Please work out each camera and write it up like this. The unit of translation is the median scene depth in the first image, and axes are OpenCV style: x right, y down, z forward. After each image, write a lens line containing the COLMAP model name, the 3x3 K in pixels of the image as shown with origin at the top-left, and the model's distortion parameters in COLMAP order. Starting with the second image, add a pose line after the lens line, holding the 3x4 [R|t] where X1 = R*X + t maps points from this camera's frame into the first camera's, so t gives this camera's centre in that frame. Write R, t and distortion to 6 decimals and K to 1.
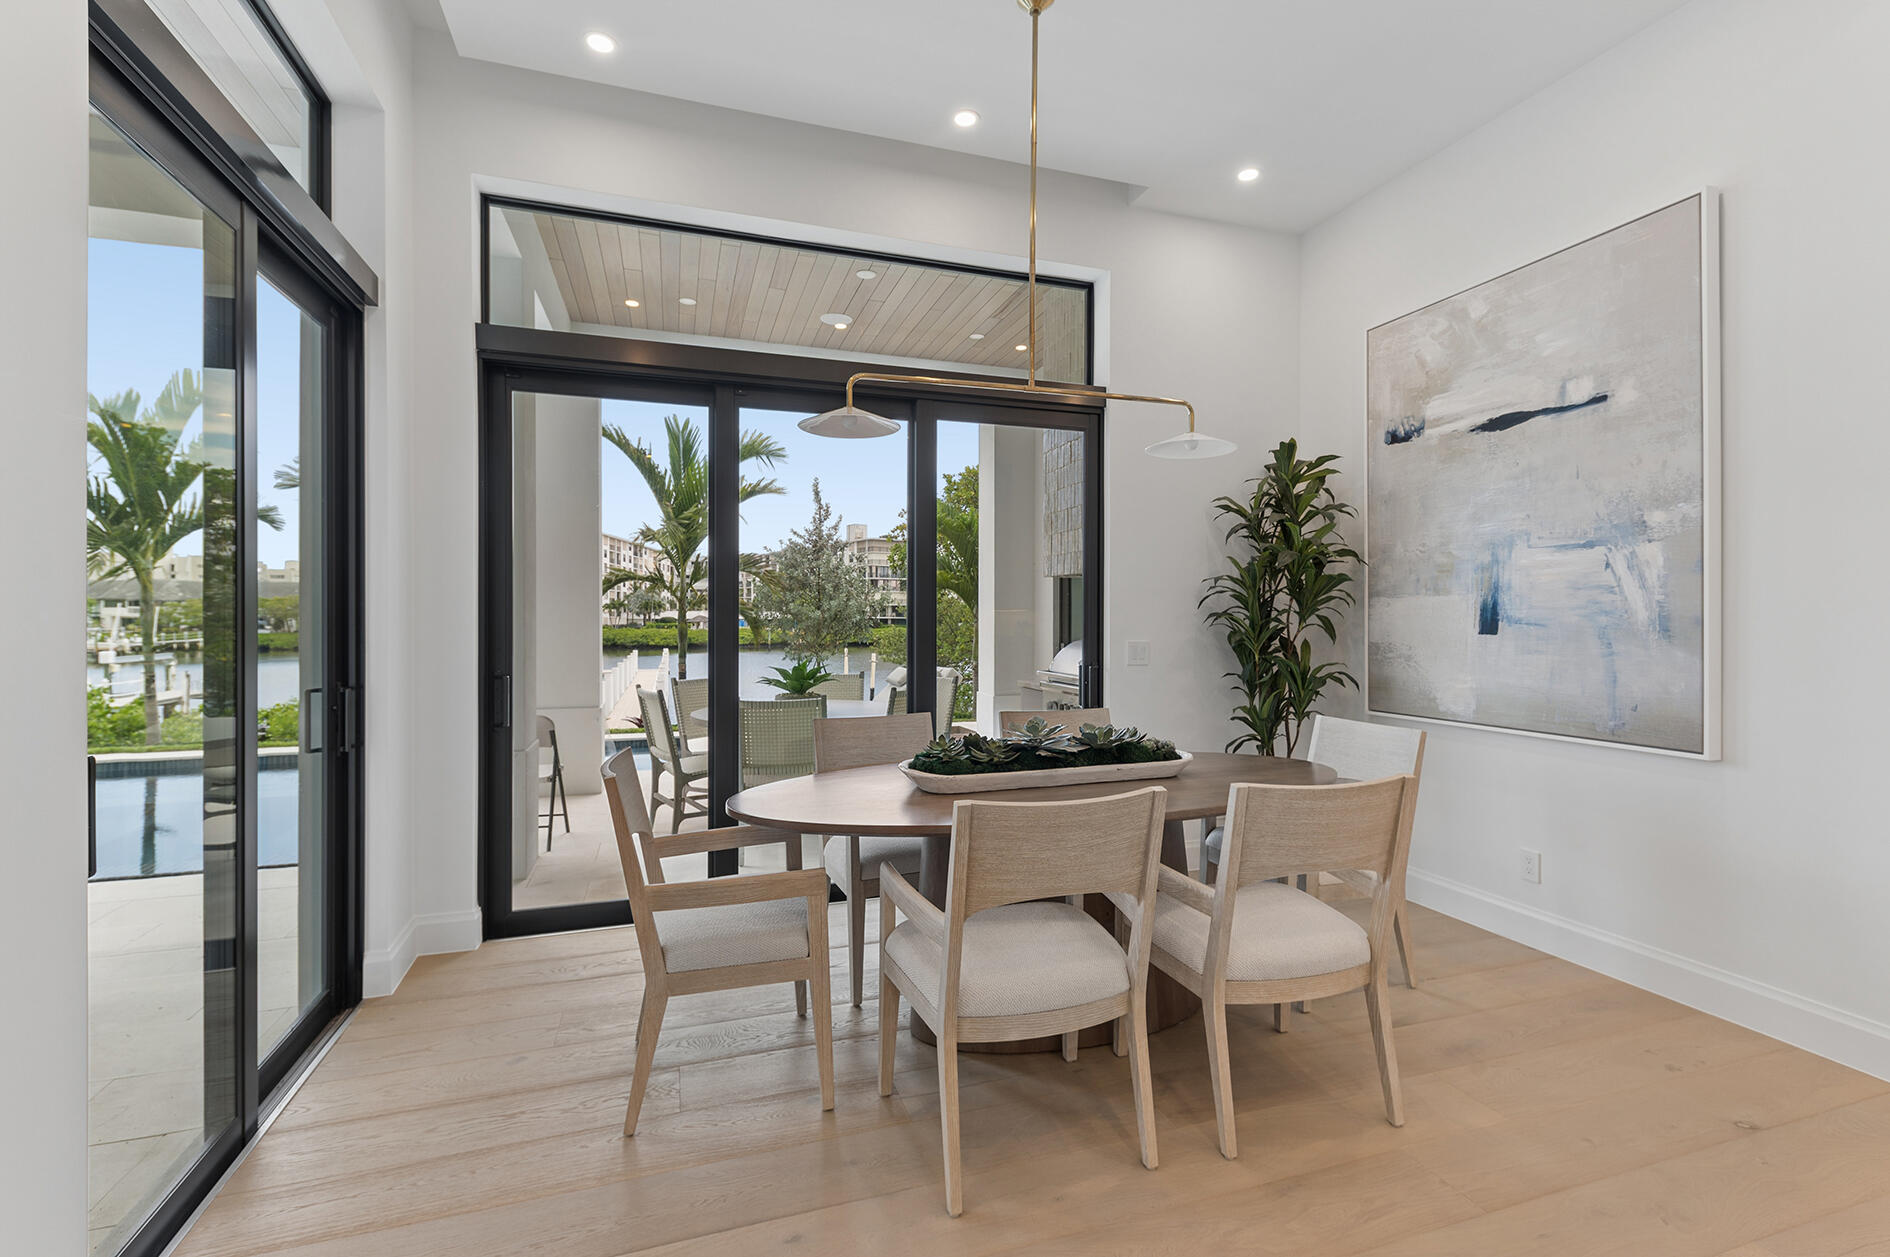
lens RADIAL K [[846.2, 0, 951.3], [0, 846.2, 622.7], [0, 0, 1]] dist [0.005550, 0.000264]
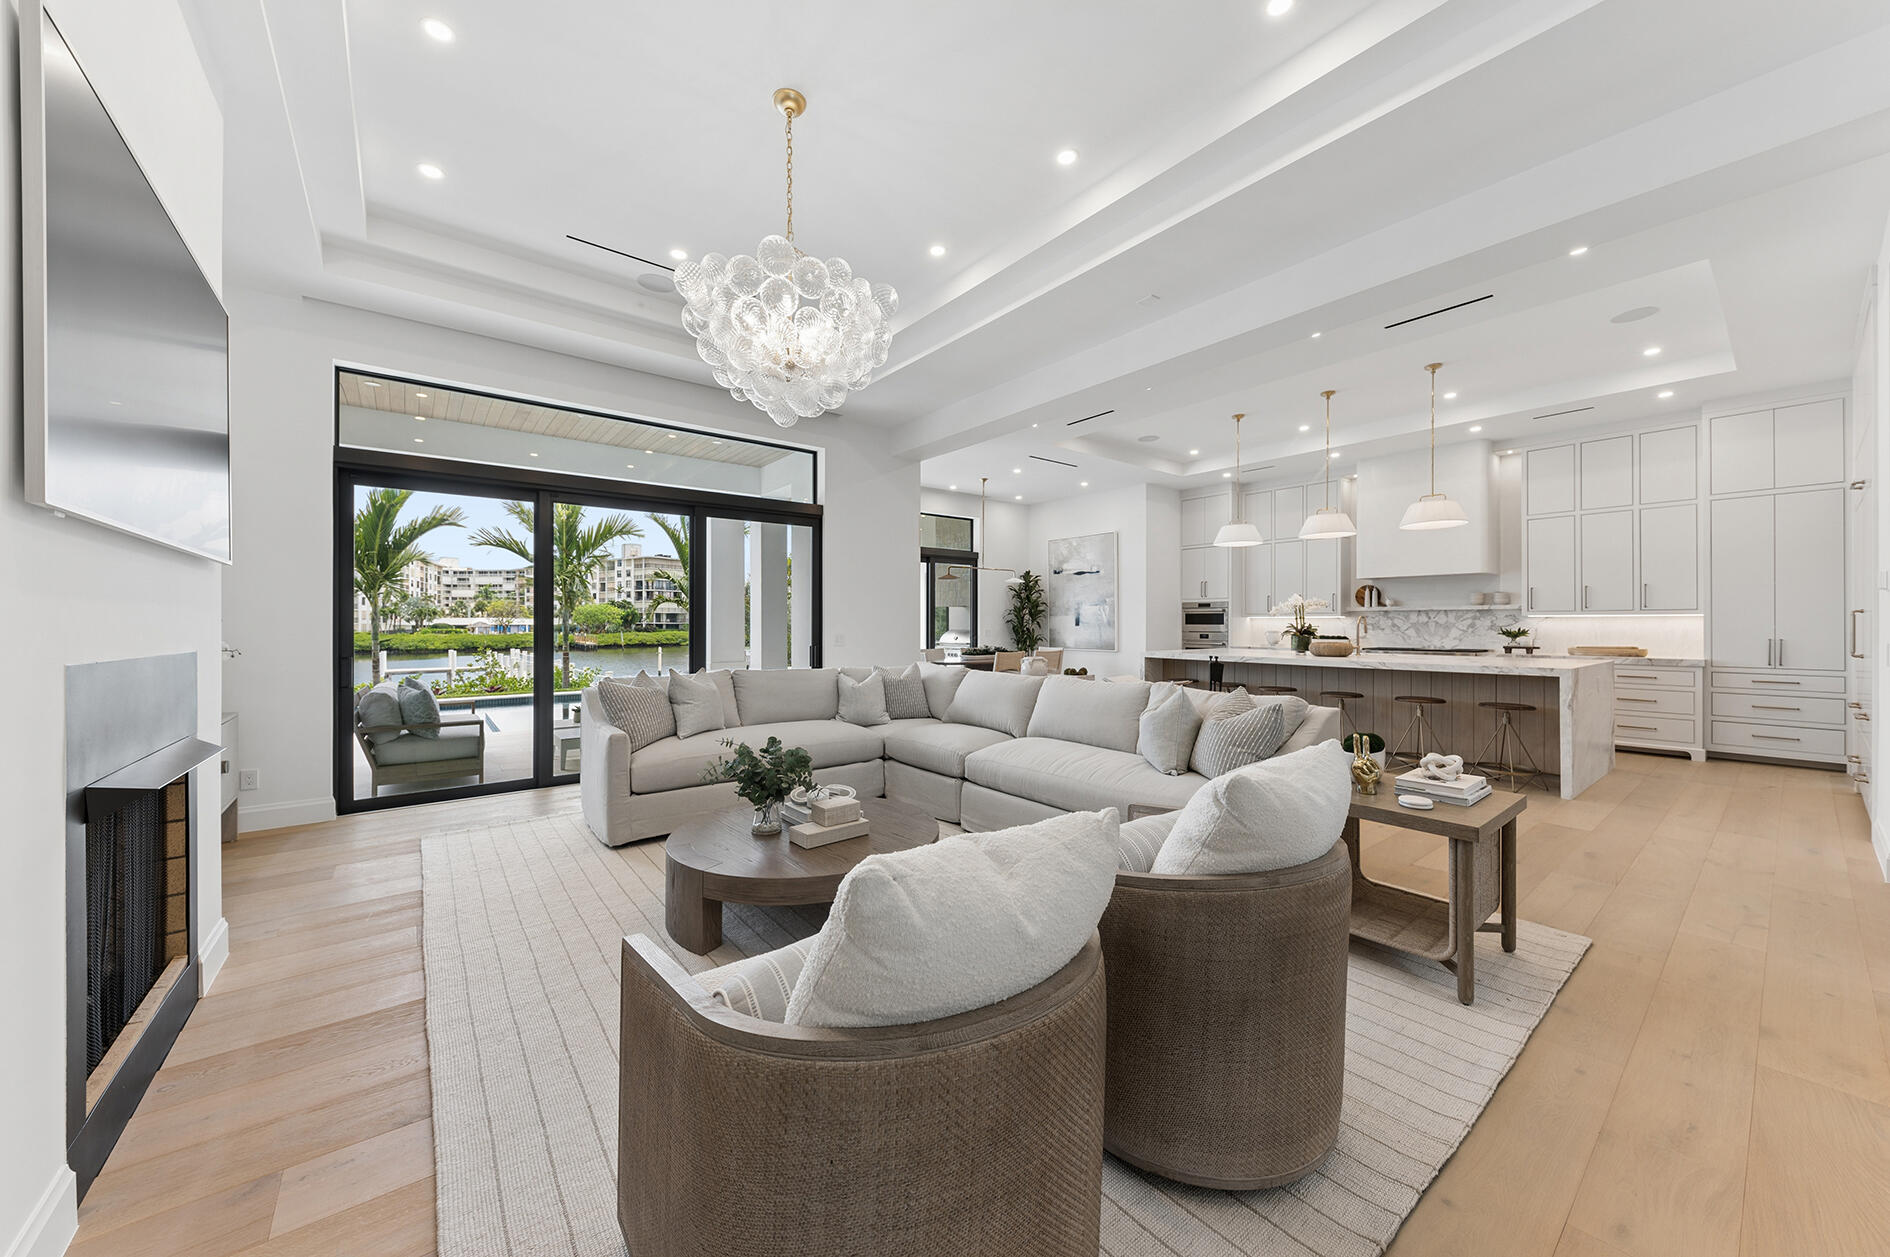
lens RADIAL K [[680.9, 0, 944.5], [0, 680.9, 623.8], [0, 0, 1]] dist [0.000693, 0.000043]
pose [[0.942697, -0.002705, 0.333640, -0.989426], [0.004251, 0.999983, -0.003903, 0.013733], [-0.333624, 0.005098, 0.942693, -1.749053]]
